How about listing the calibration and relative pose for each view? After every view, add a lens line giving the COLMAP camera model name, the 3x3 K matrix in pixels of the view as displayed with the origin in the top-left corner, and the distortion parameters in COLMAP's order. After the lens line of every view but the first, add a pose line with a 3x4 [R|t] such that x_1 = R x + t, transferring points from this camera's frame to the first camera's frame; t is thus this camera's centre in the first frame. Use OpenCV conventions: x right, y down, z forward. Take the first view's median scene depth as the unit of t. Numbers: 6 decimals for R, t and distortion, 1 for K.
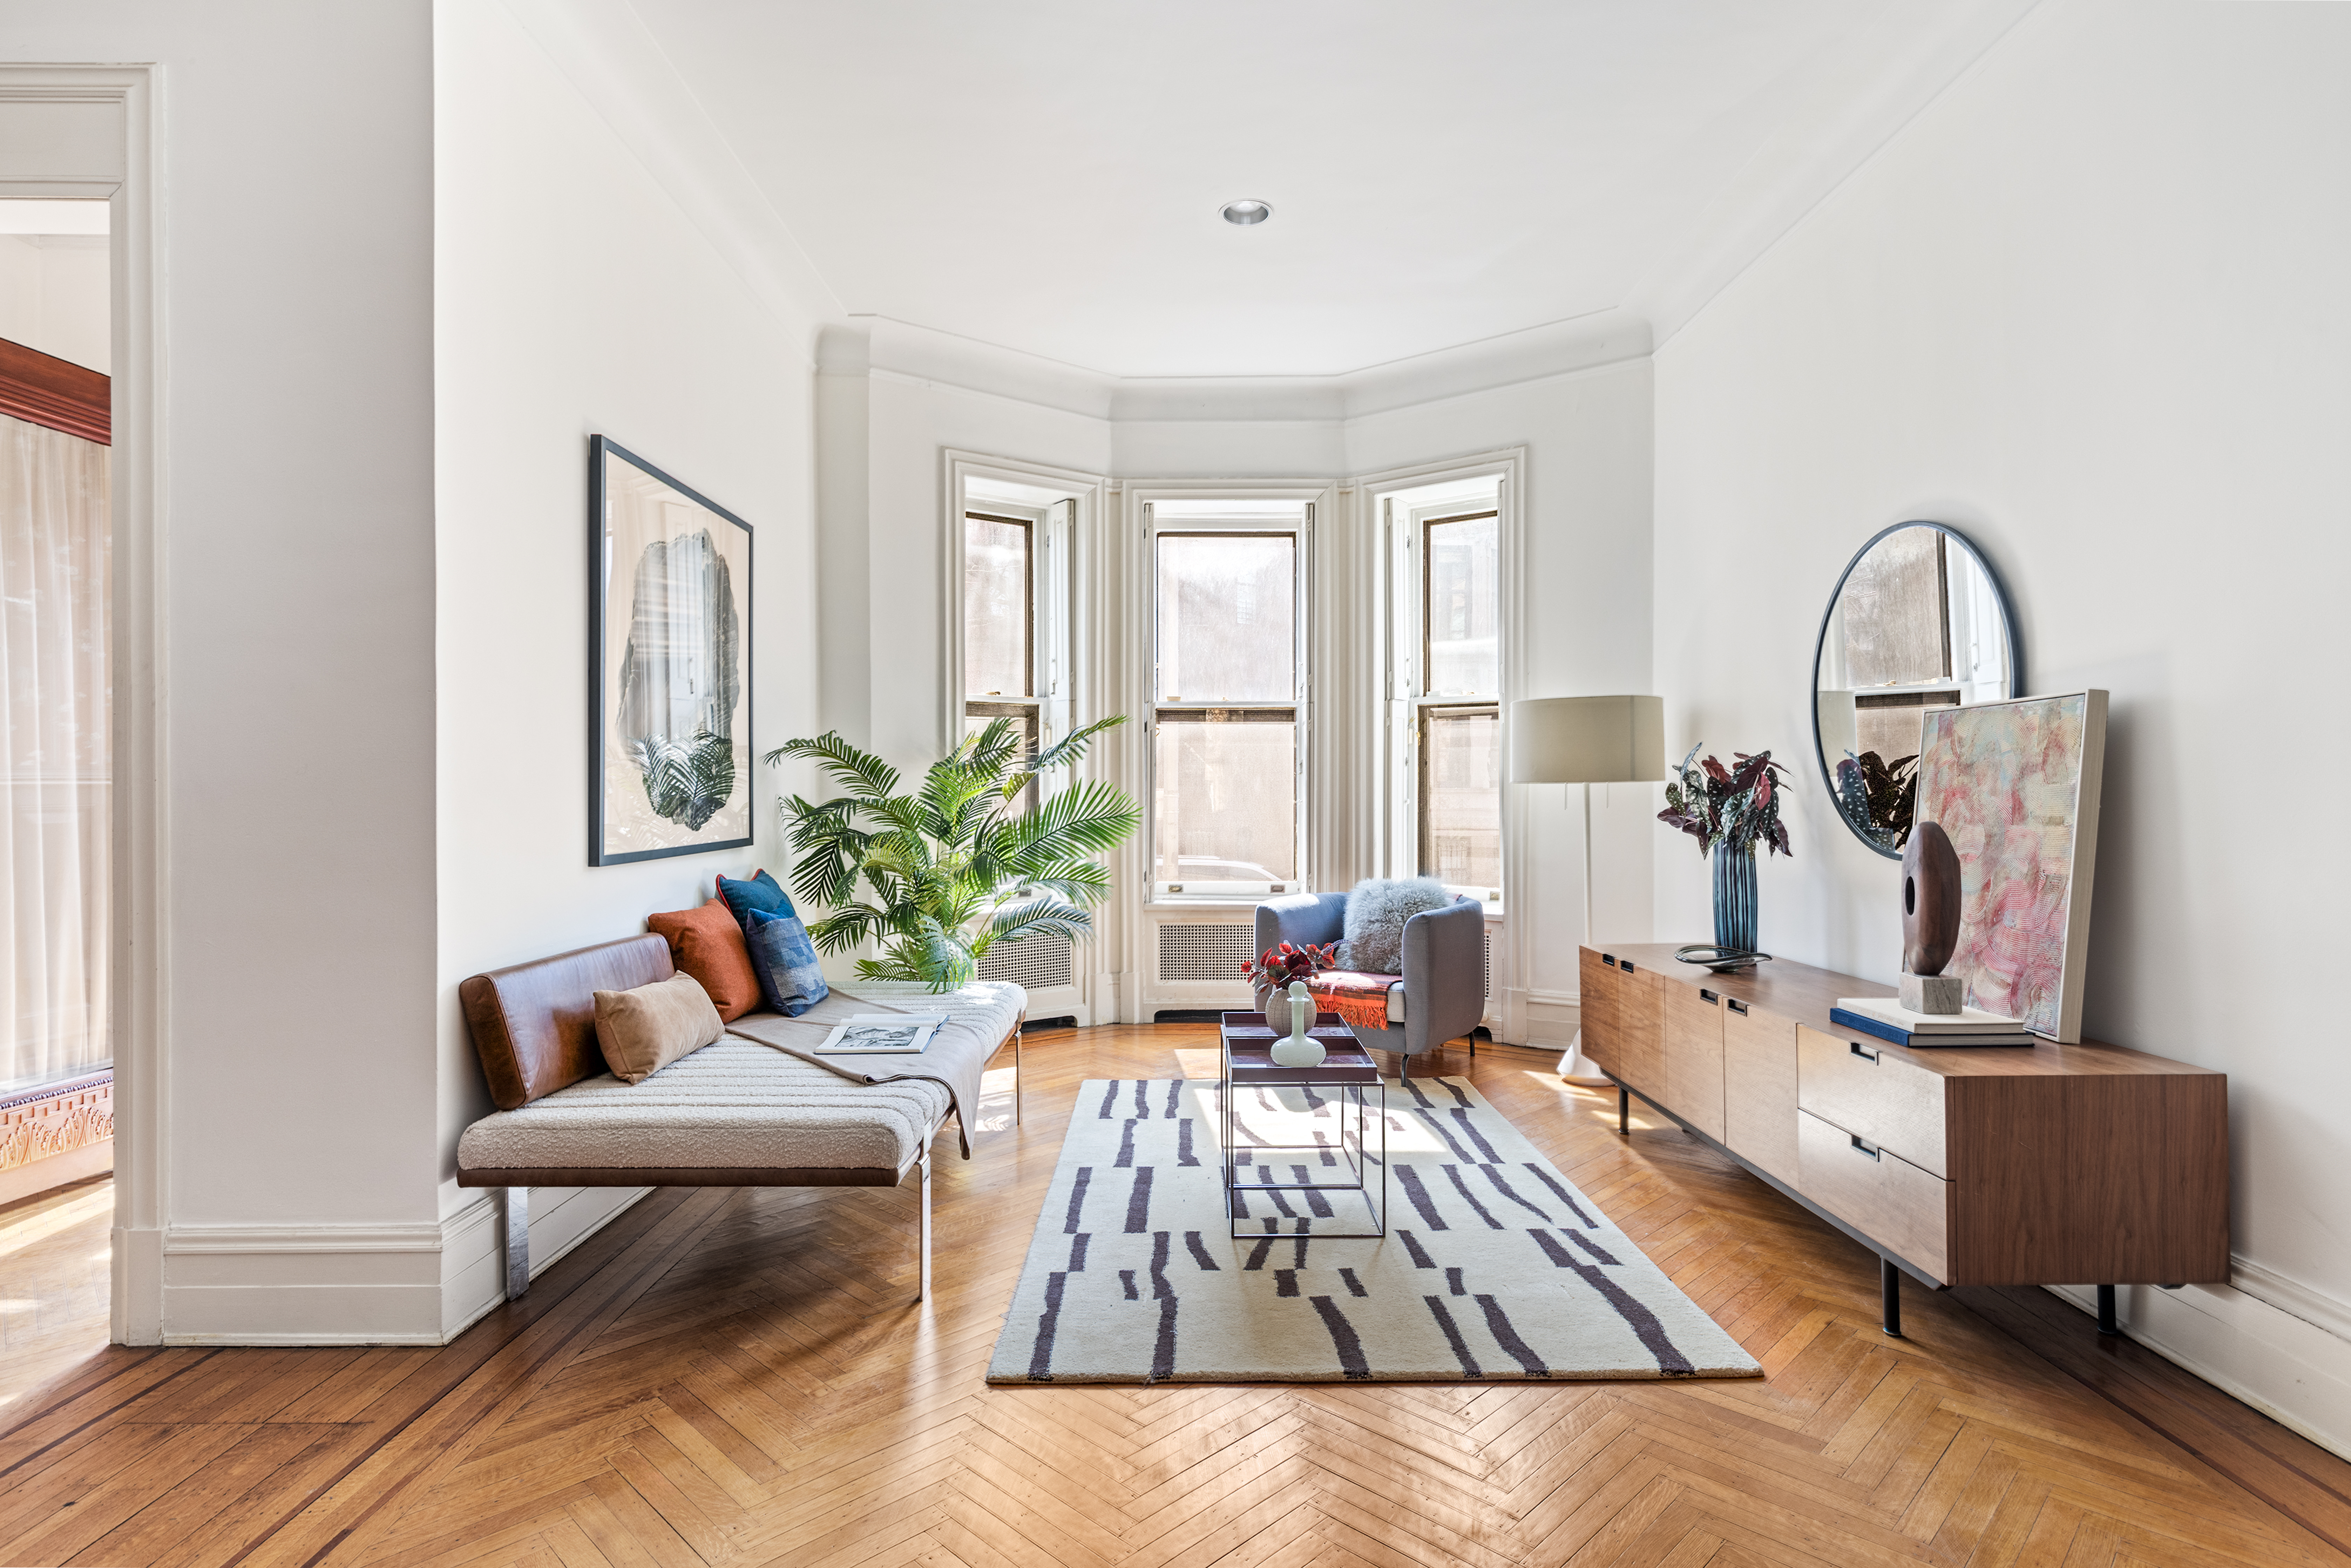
lens RADIAL K [[1278.3, 0, 1175.0], [0, 1278.3, 802.0], [0, 0, 1]] dist [0.001580, 0.000268]
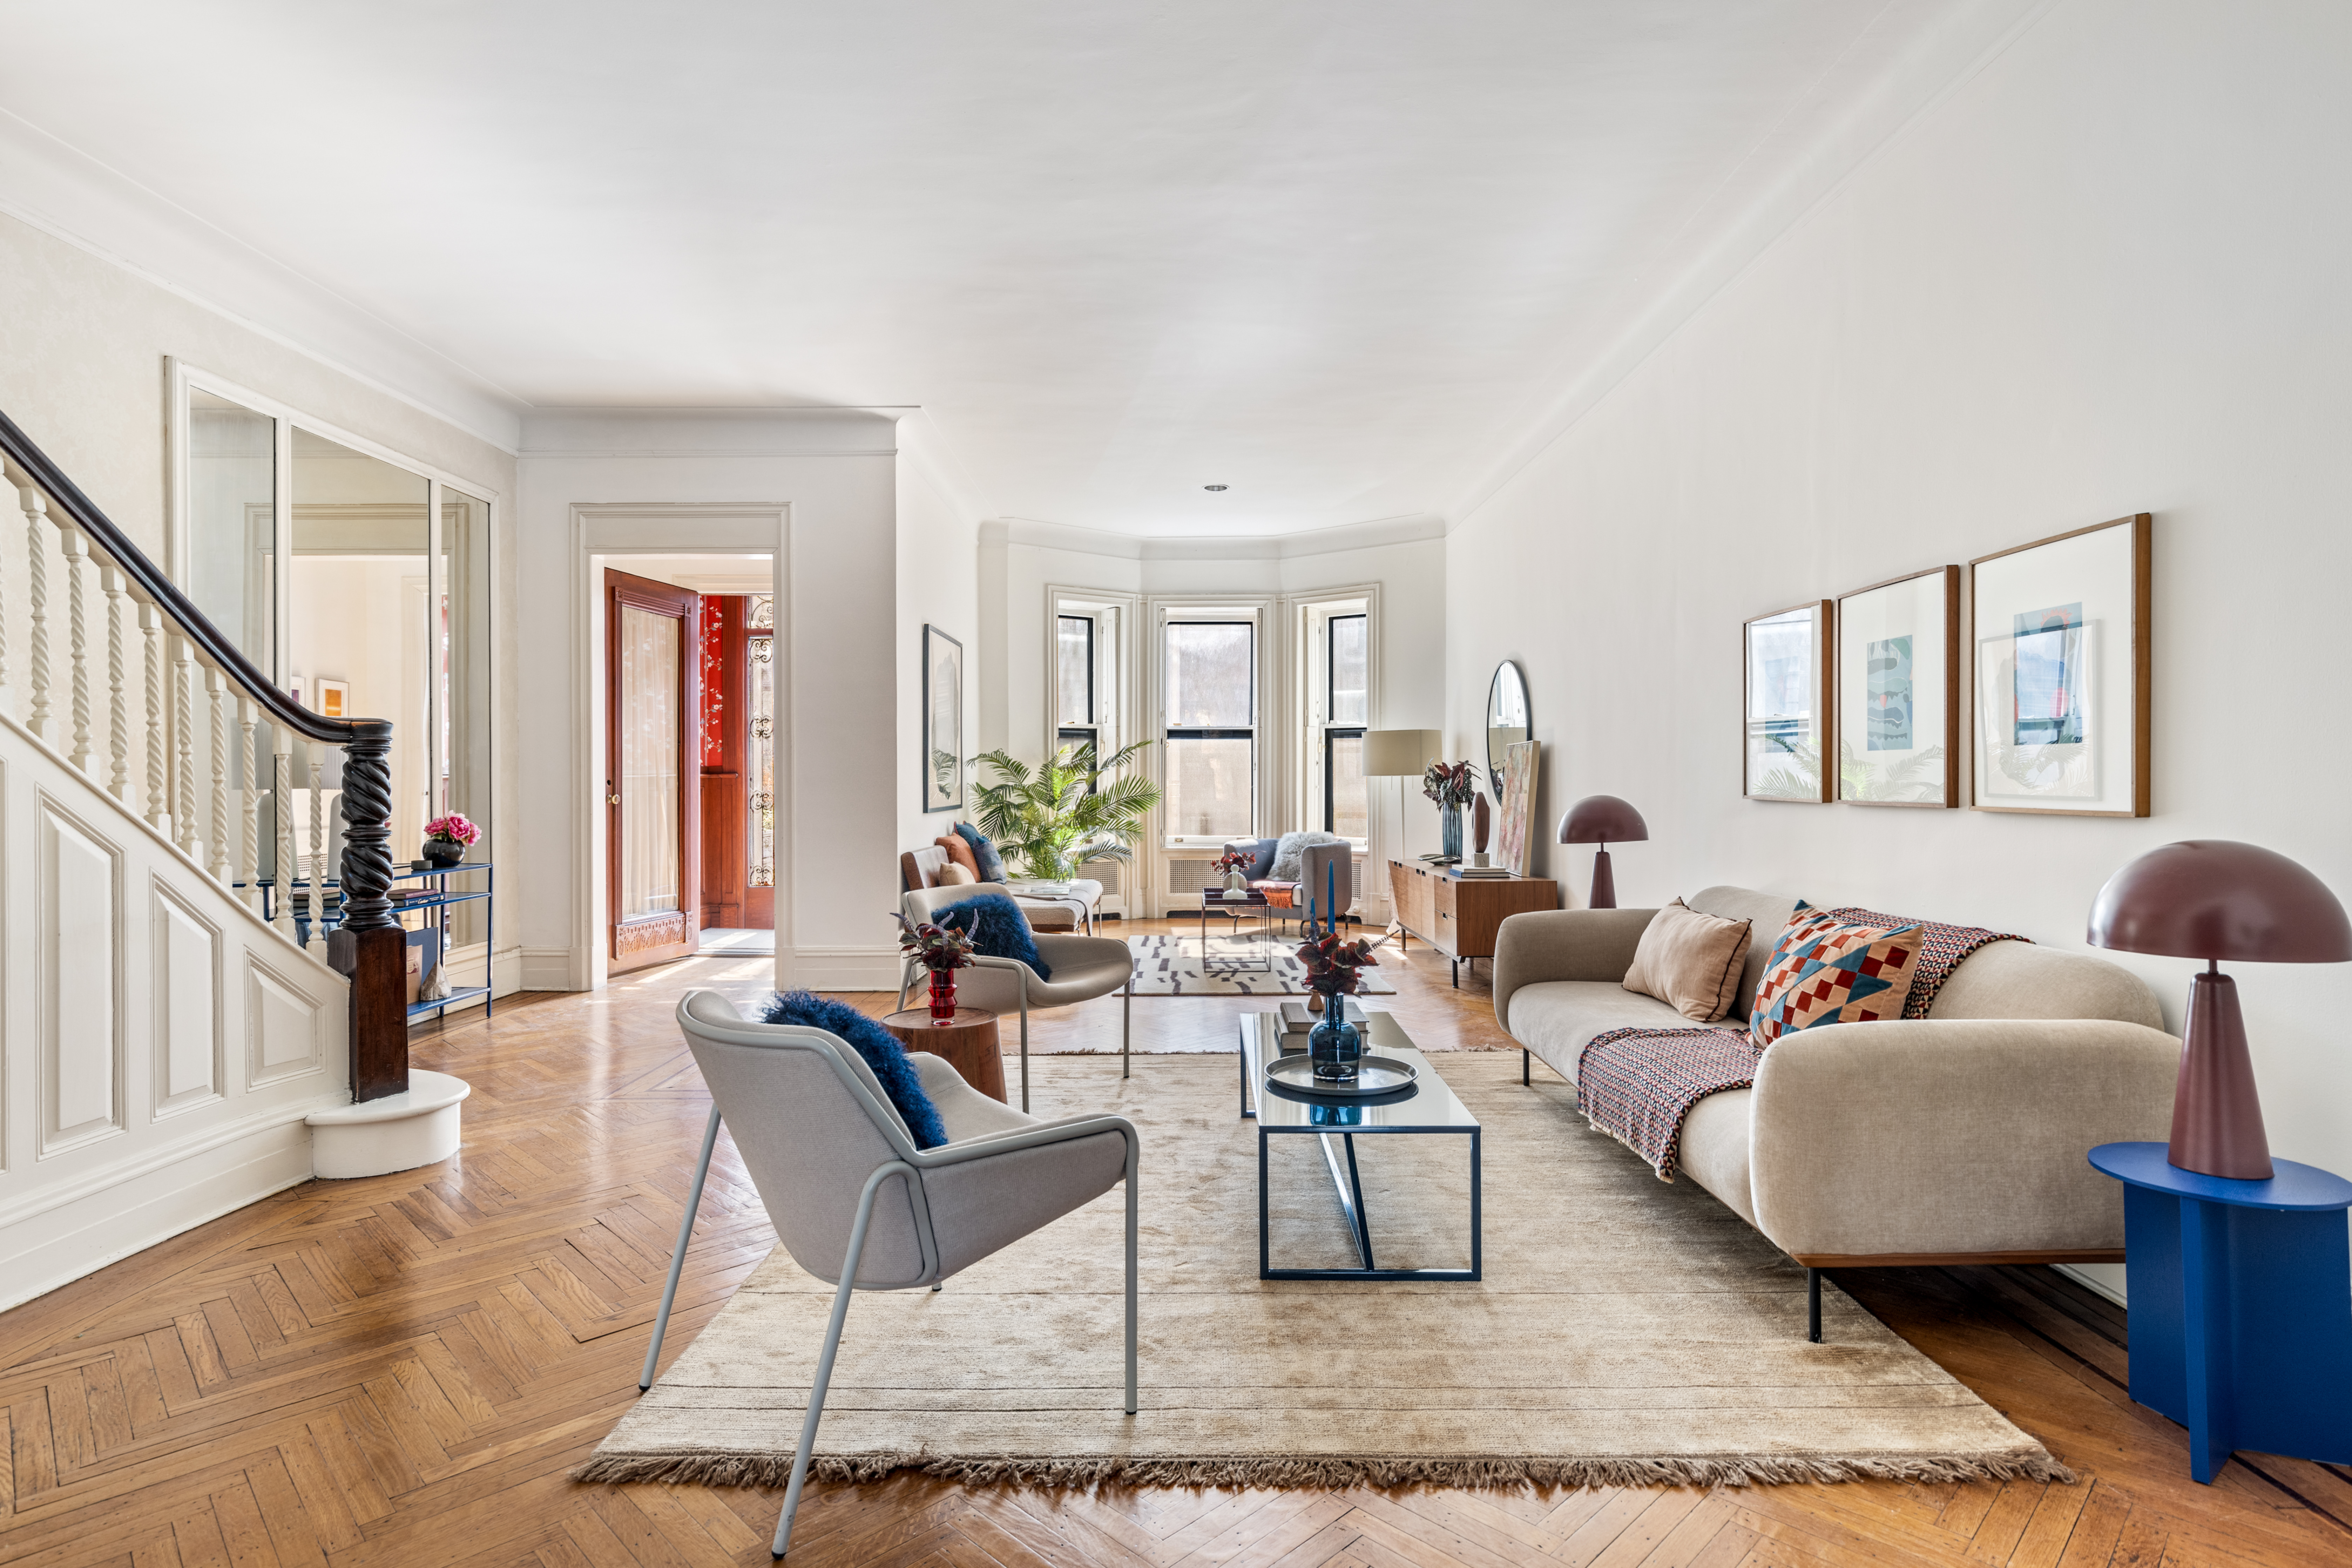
lens RADIAL K [[1278.9, 0, 1174.1], [0, 1278.9, 787.7], [0, 0, 1]] dist [0.001580, 0.000268]
pose [[1.000000, 0.000713, 0.000151, -0.006774], [-0.000712, 0.999992, -0.003921, 0.008068], [-0.000154, 0.003921, 0.999992, -0.753027]]
